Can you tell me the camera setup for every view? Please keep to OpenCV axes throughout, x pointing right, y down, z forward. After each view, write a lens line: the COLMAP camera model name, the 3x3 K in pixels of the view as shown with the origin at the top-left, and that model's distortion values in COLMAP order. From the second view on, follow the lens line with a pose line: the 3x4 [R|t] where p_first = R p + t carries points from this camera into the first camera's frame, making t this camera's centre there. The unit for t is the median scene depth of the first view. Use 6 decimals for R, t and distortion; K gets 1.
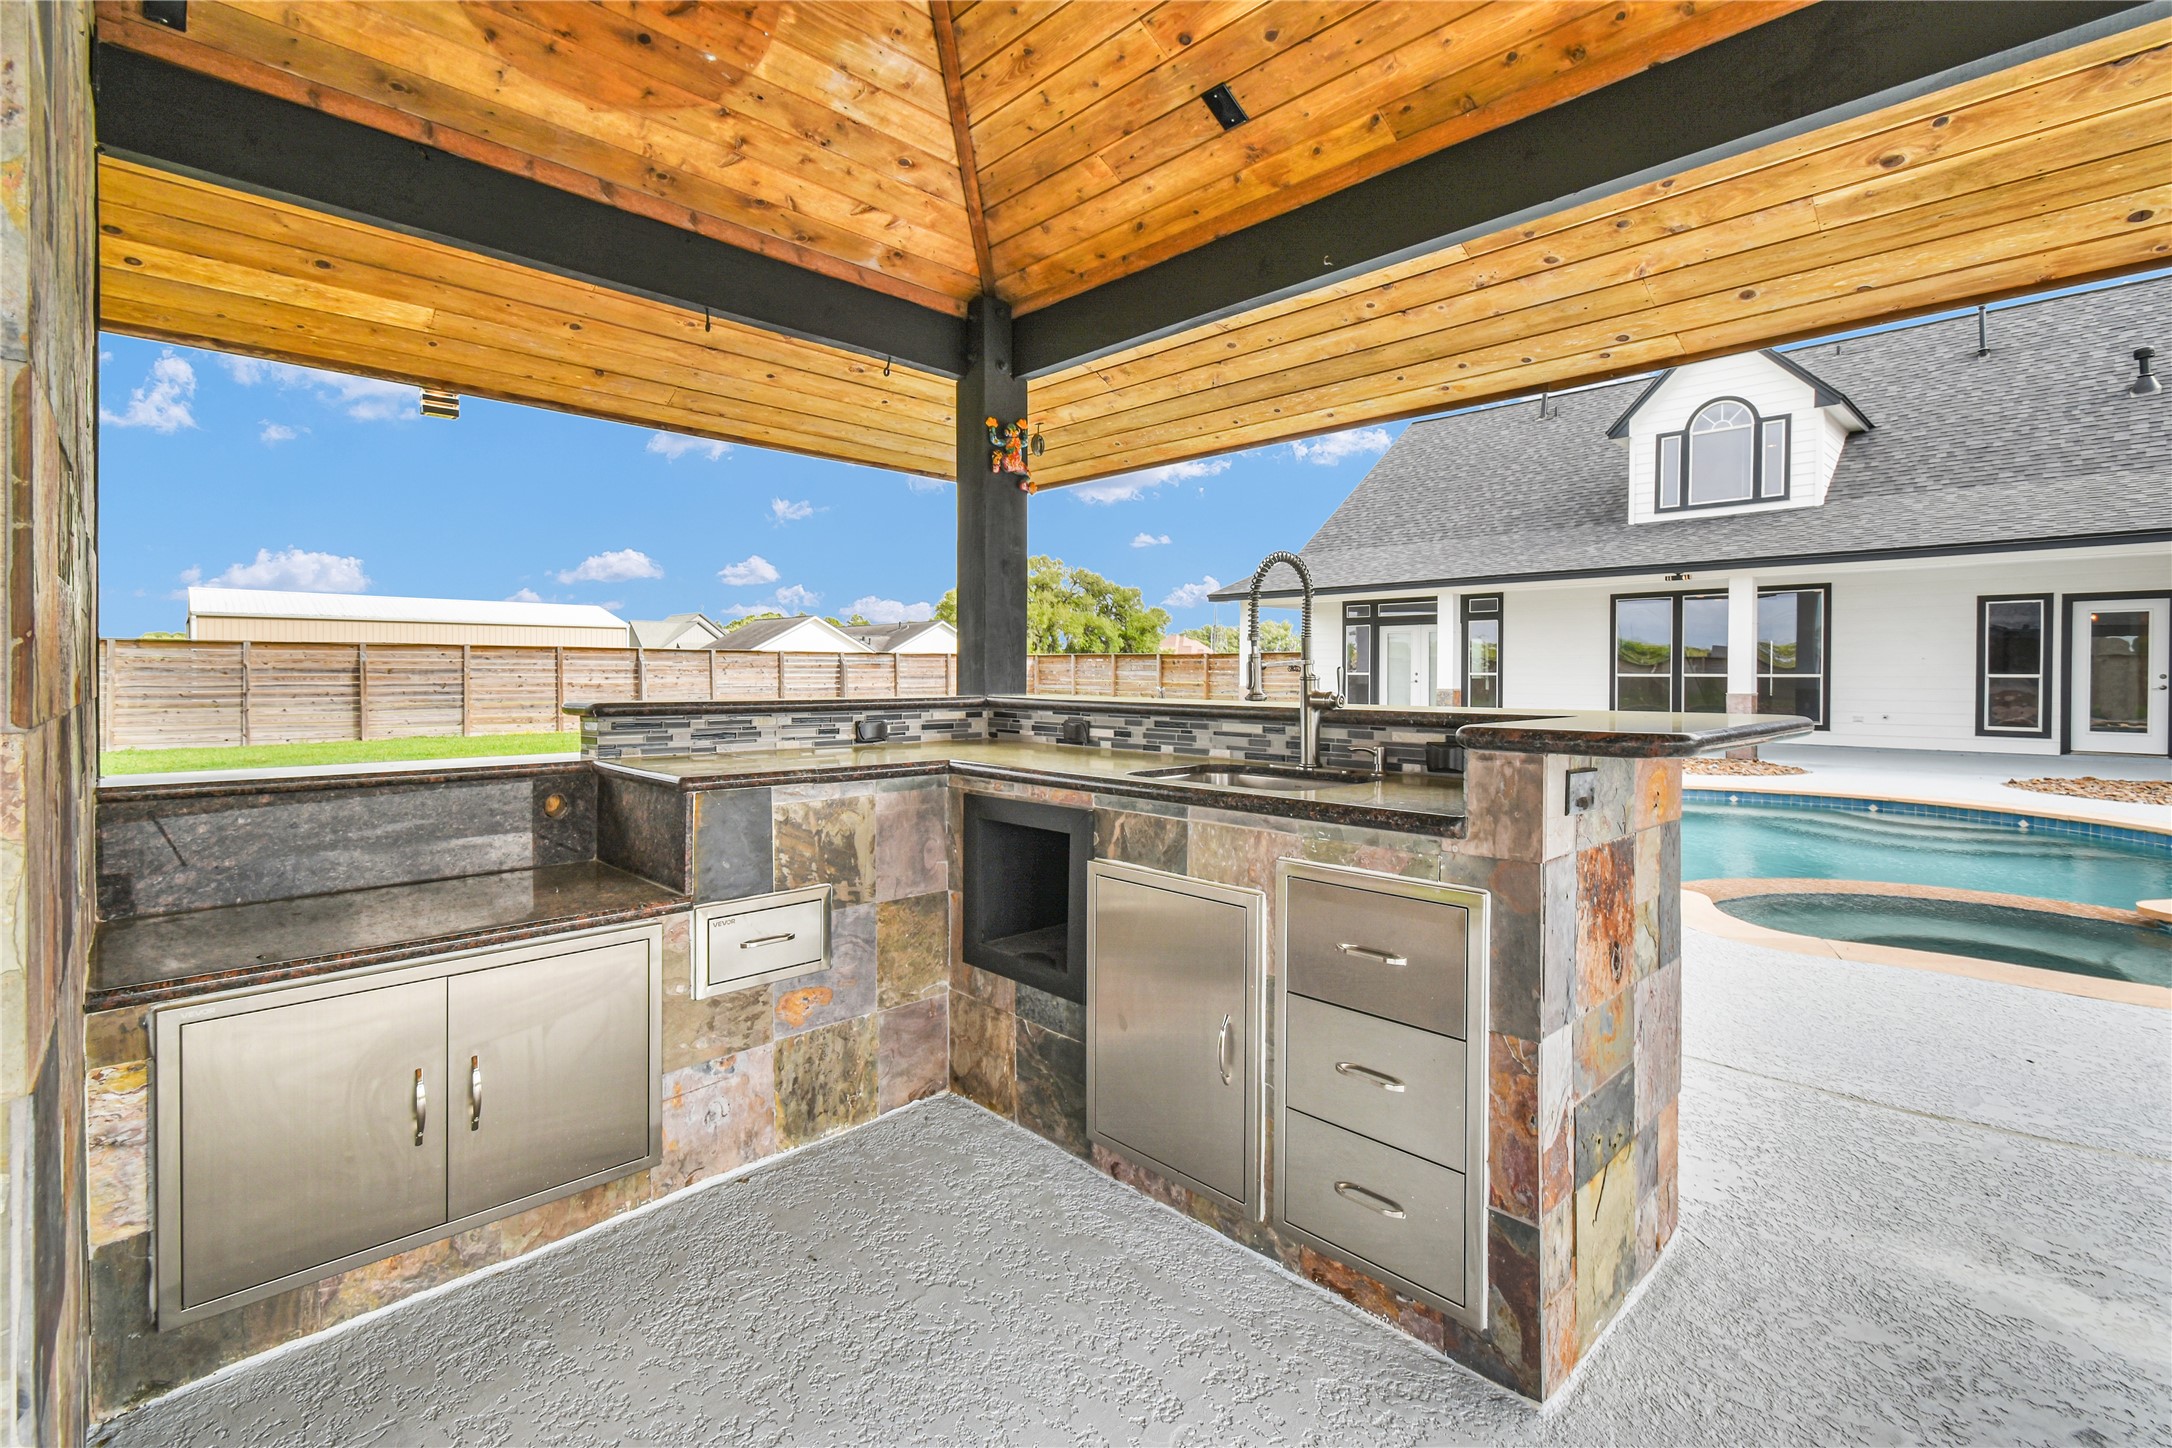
lens RADIAL K [[978.7, 0, 1078.7], [0, 978.7, 682.2], [0, 0, 1]] dist [0.000297, -0.000029]
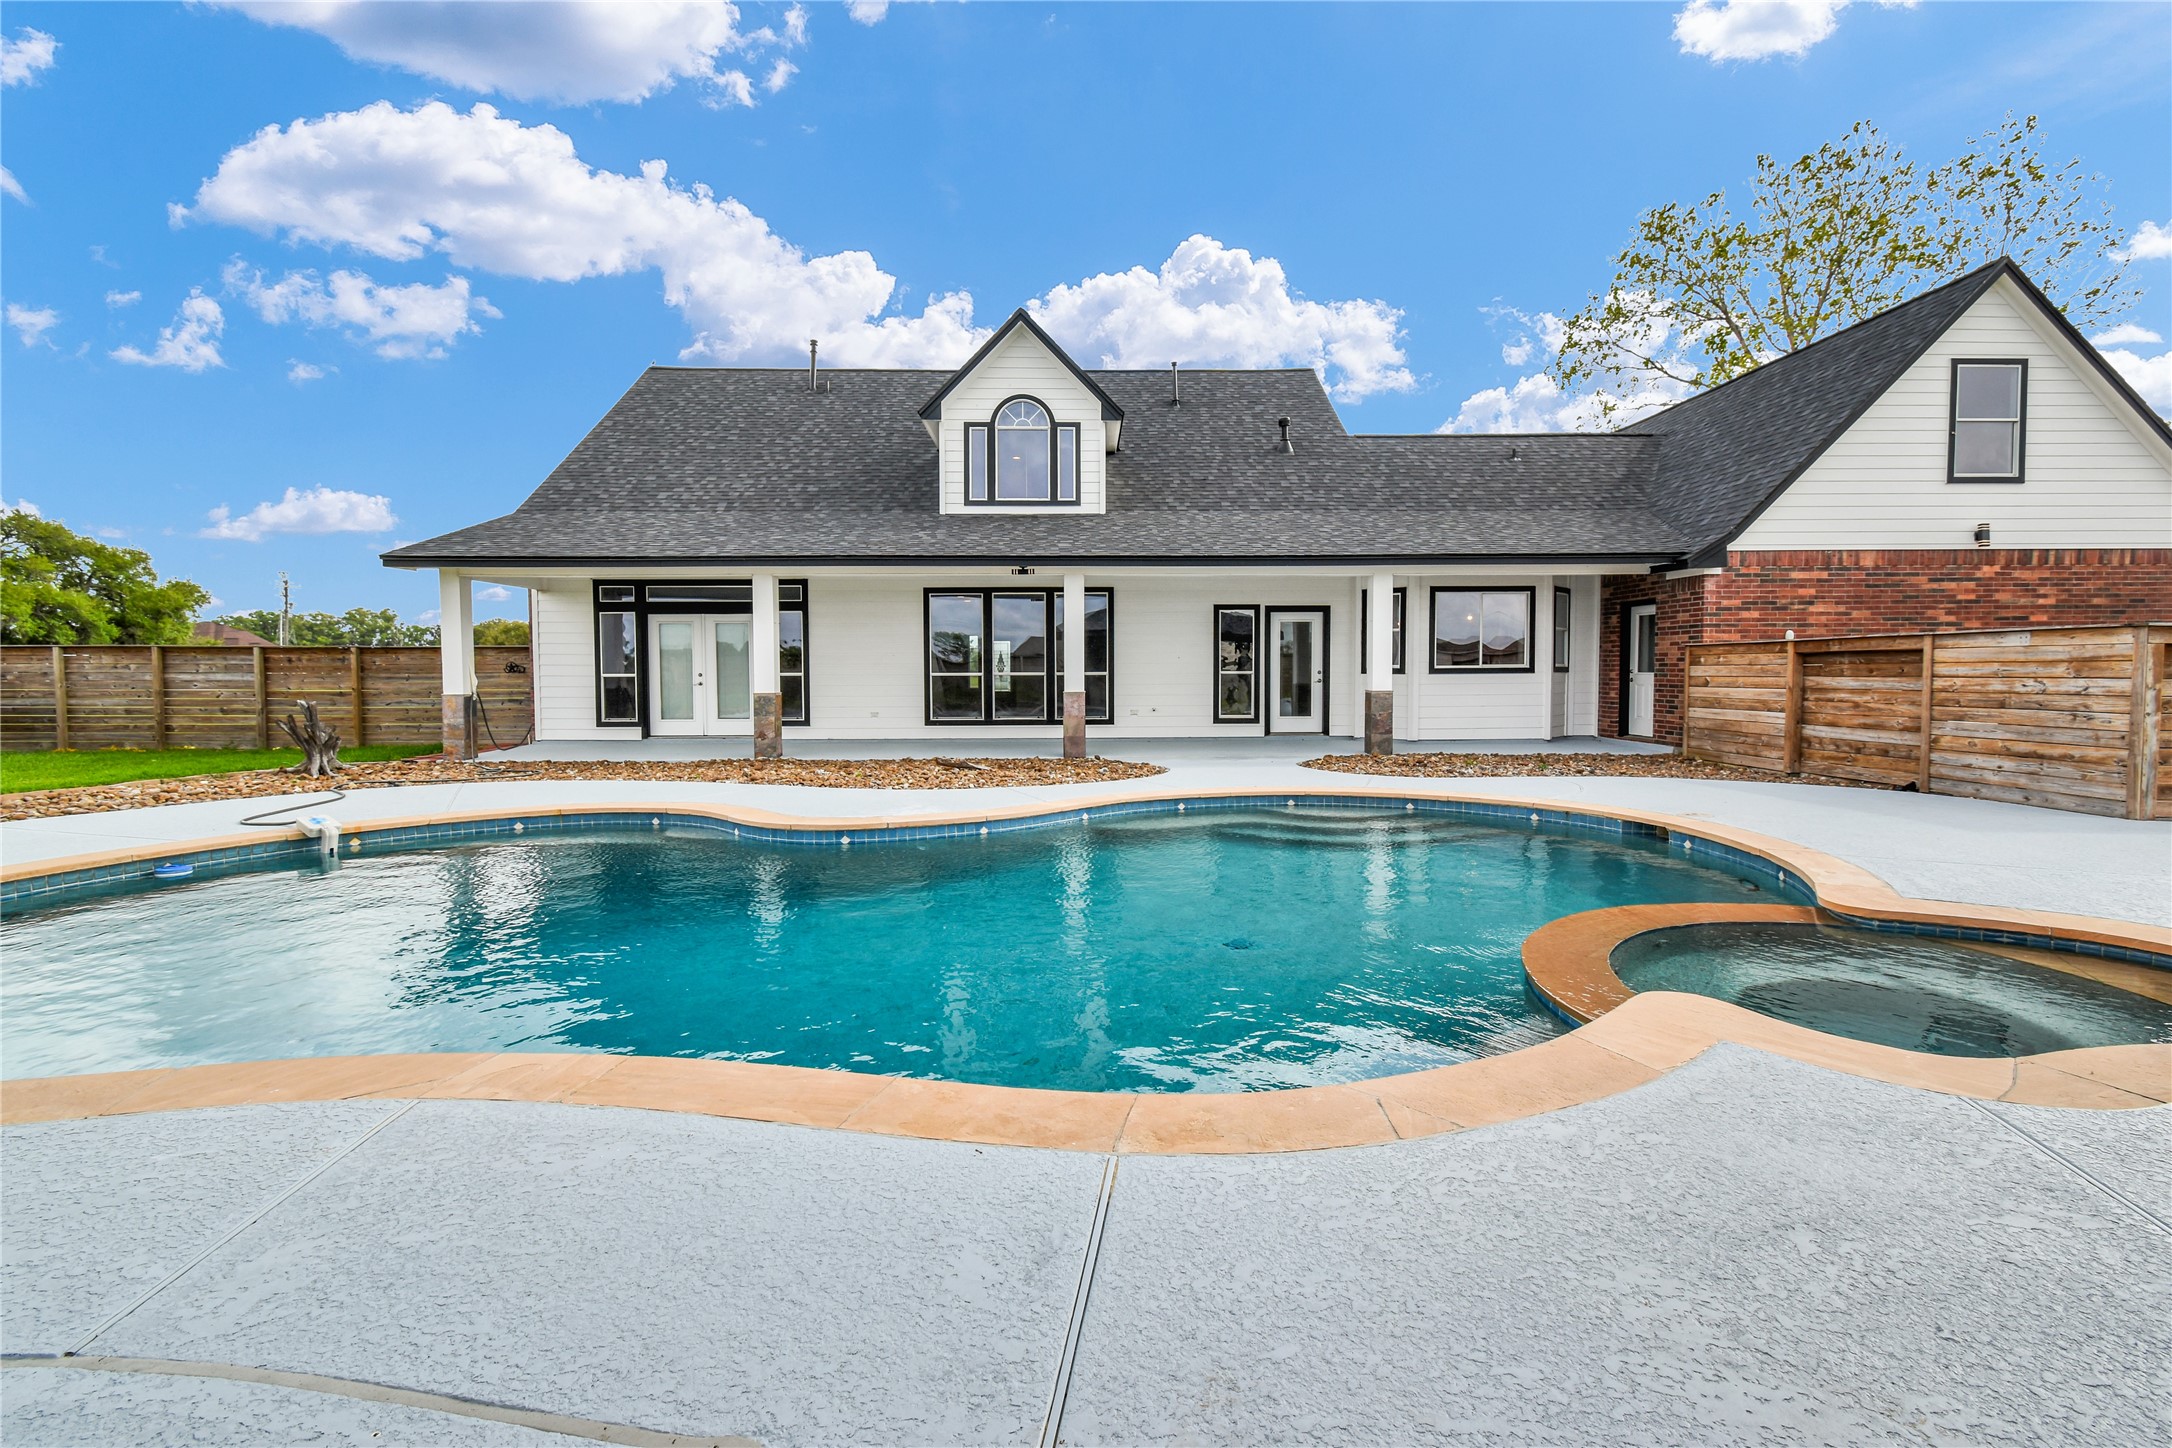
lens RADIAL K [[969.7, 0, 1086.0], [0, 969.7, 724.0], [0, 0, 1]] dist [0.003745, 0.000958]
pose [[0.671193, -0.046403, 0.739829, -0.044841], [0.013427, 0.998636, 0.050454, -0.004642], [-0.741161, -0.023931, 0.670901, 0.267244]]
